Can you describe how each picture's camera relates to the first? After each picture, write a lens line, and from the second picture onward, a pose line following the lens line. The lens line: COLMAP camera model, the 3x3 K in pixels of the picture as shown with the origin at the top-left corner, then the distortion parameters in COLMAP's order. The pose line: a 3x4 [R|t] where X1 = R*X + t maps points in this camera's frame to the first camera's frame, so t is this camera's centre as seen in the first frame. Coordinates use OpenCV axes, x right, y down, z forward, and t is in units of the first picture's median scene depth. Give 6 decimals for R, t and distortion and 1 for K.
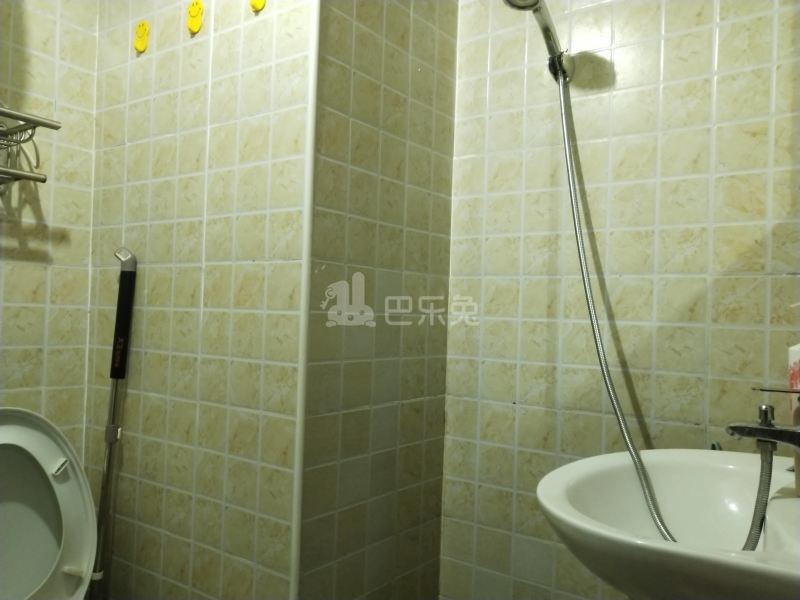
lens RADIAL K [[621.6, 0, 401.5], [0, 621.6, 301.4], [0, 0, 1]] dist [-0.002368, 0.024294]
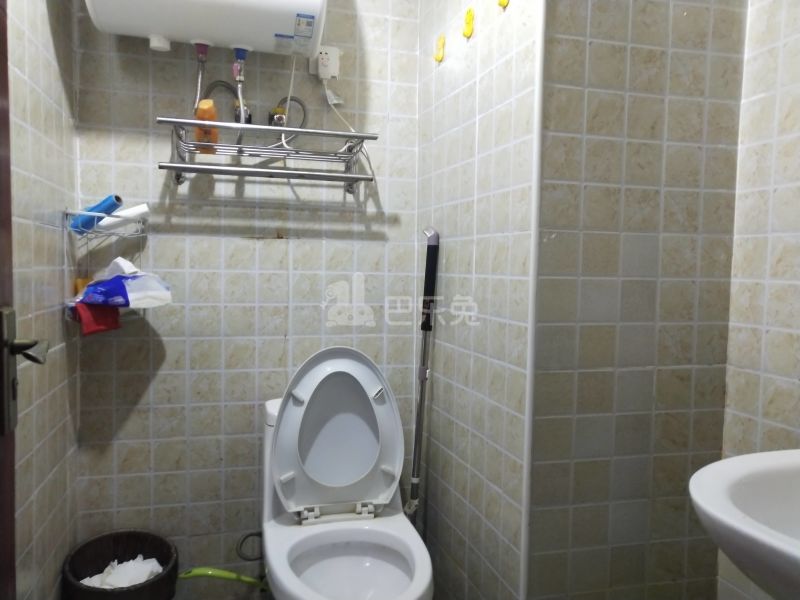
lens RADIAL K [[621.6, 0, 398.0], [0, 621.6, 300.1], [0, 0, 1]] dist [-0.002368, 0.024294]
pose [[0.784430, 0.014654, -0.620044, 0.283497], [0.023600, 0.998292, 0.053450, -0.006545], [0.619768, -0.056561, 0.782744, -0.018136]]
